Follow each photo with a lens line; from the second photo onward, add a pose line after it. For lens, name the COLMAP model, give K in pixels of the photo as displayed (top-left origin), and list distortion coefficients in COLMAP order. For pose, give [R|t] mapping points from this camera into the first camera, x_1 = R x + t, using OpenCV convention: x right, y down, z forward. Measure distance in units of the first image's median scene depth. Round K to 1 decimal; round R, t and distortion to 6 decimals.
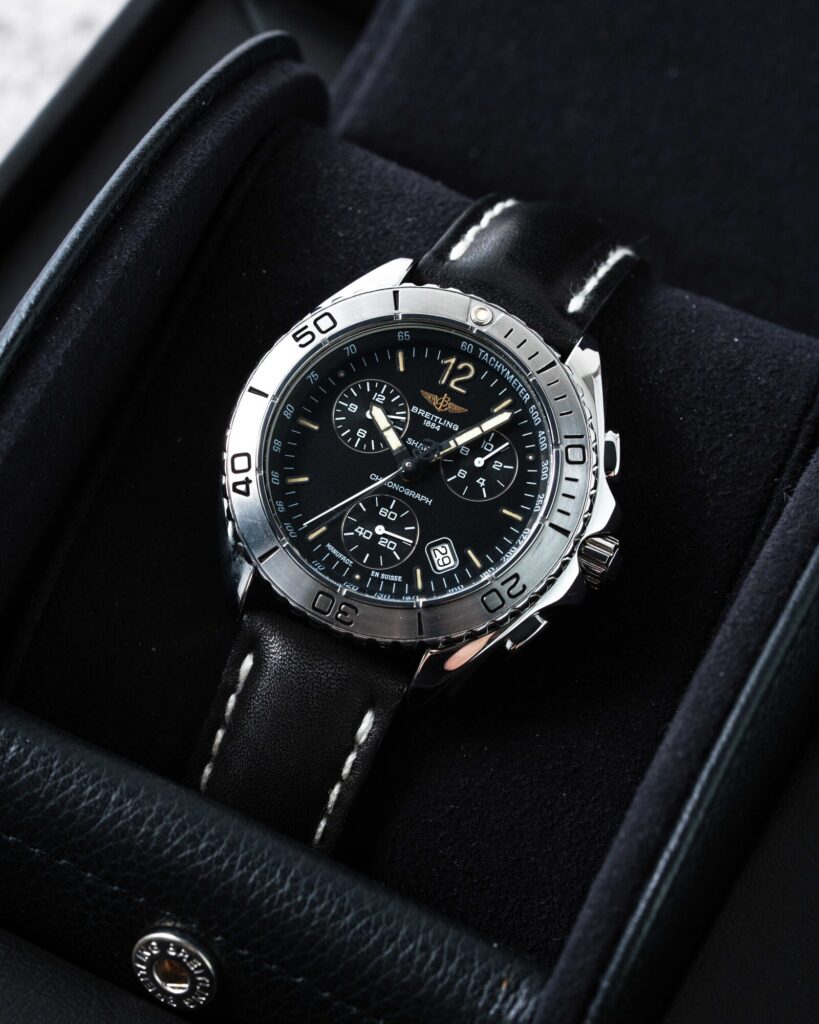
lens RADIAL K [[4865.3, 0, 407.1], [0, 4865.3, 502.4], [0, 0, 1]] dist [-0.045689, 0.000000]
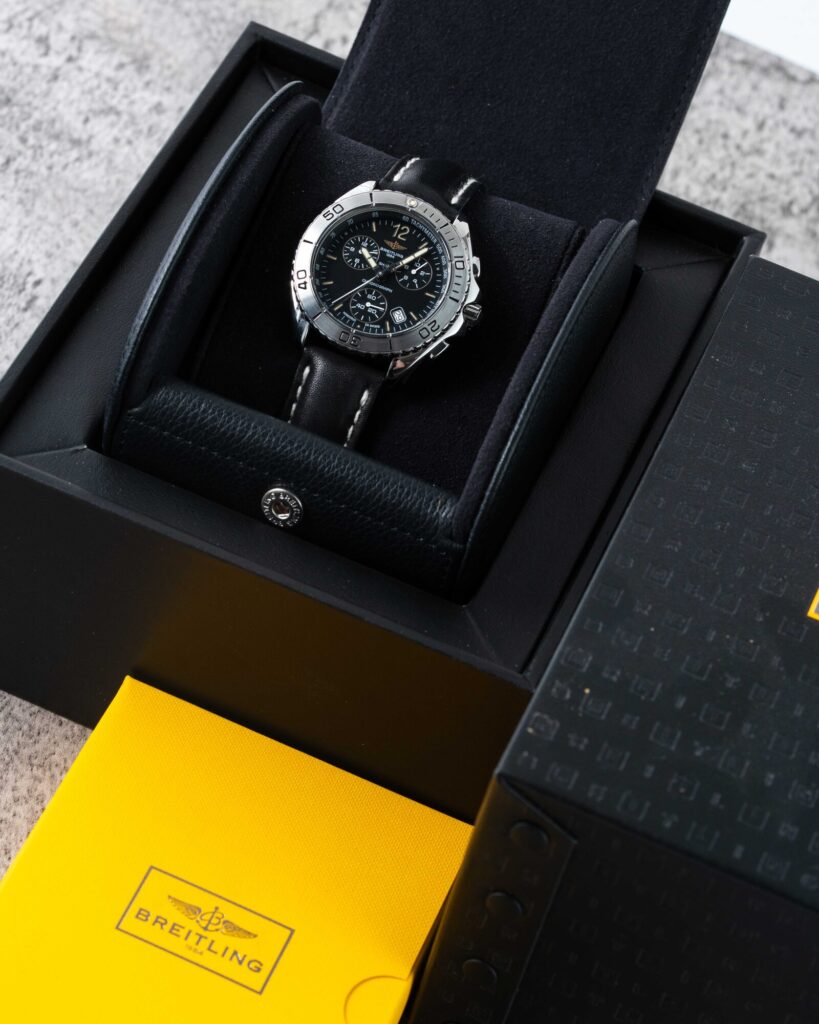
lens RADIAL K [[4865.3, 0, 412.8], [0, 4865.3, 513.5], [0, 0, 1]] dist [-0.045689, 0.000000]
pose [[0.997069, -0.031081, 0.069904, -0.136621], [0.035593, 0.997298, -0.064260, 0.232288], [-0.067718, 0.066560, 0.995482, -1.095748]]
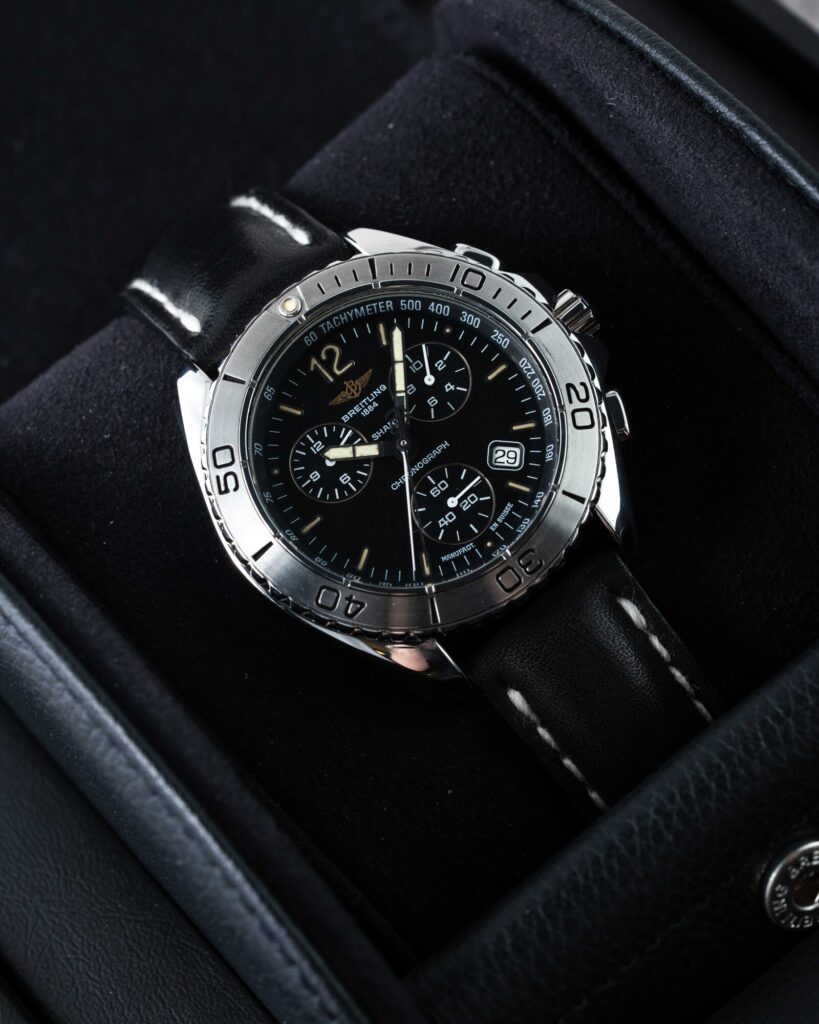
lens RADIAL K [[4865.3, 0, 412.7], [0, 4865.3, 512.9], [0, 0, 1]] dist [-0.045689, 0.000000]
pose [[0.414199, -0.862410, 0.291012, -0.280239], [0.884212, 0.457095, 0.096093, -0.089184], [-0.215891, 0.217515, 0.951881, 0.118963]]
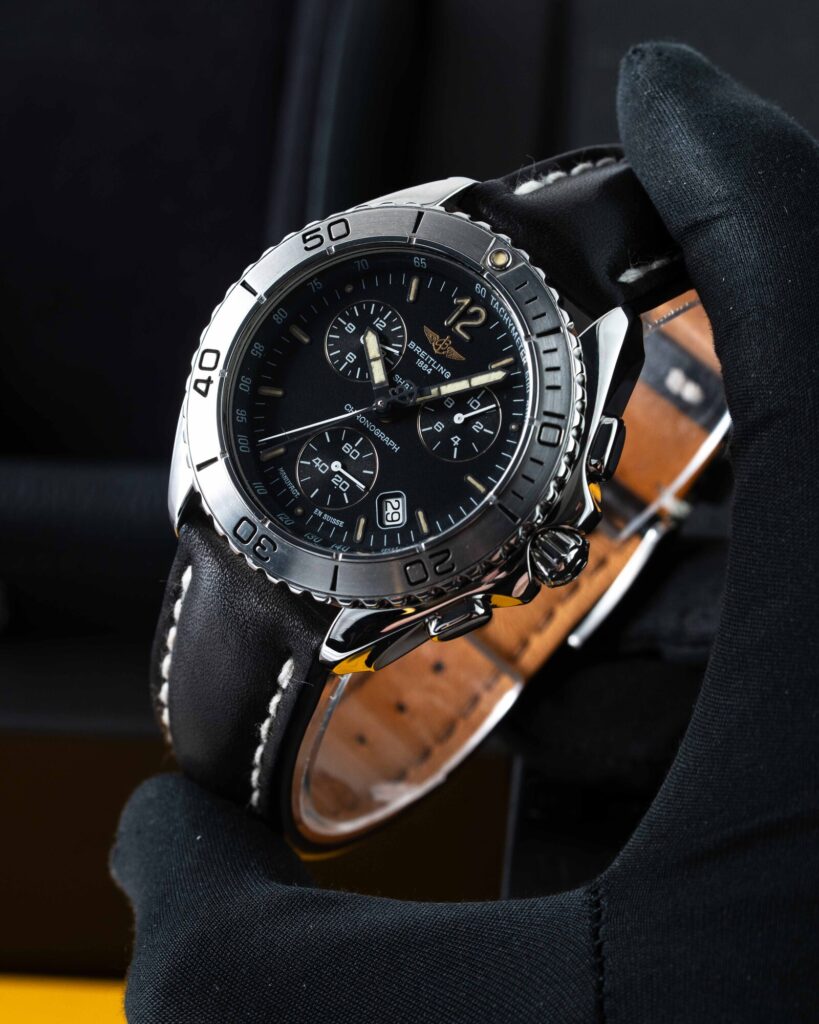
lens RADIAL K [[4865.3, 0, 411.5], [0, 4865.3, 509.8], [0, 0, 1]] dist [-0.045689, 0.000000]
pose [[0.927829, 0.234038, -0.290448, 0.271539], [-0.218089, 0.972079, 0.086606, -0.067786], [0.302607, -0.017012, 0.952964, 0.142742]]
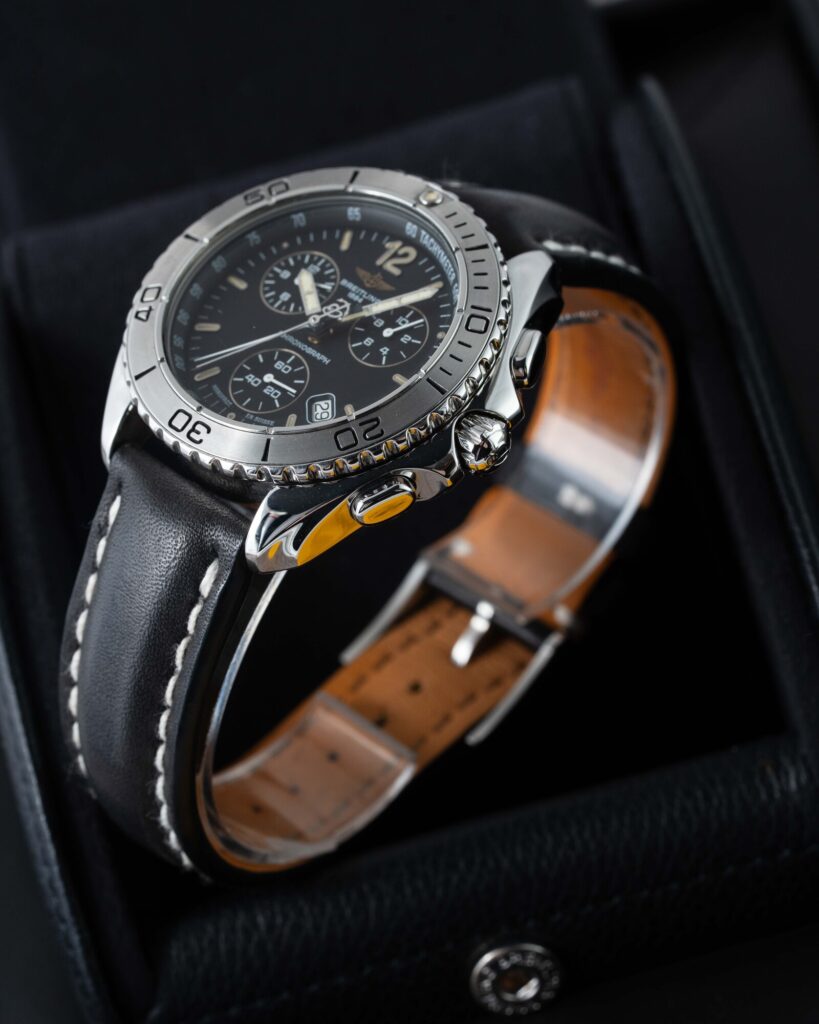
lens RADIAL K [[4865.3, 0, 406.9], [0, 4865.3, 508.5], [0, 0, 1]] dist [-0.045689, 0.000000]
pose [[0.938150, 0.146295, -0.313802, 0.319870], [-0.250962, 0.911724, -0.325233, 0.329370], [0.238521, 0.383870, 0.892049, 0.172392]]
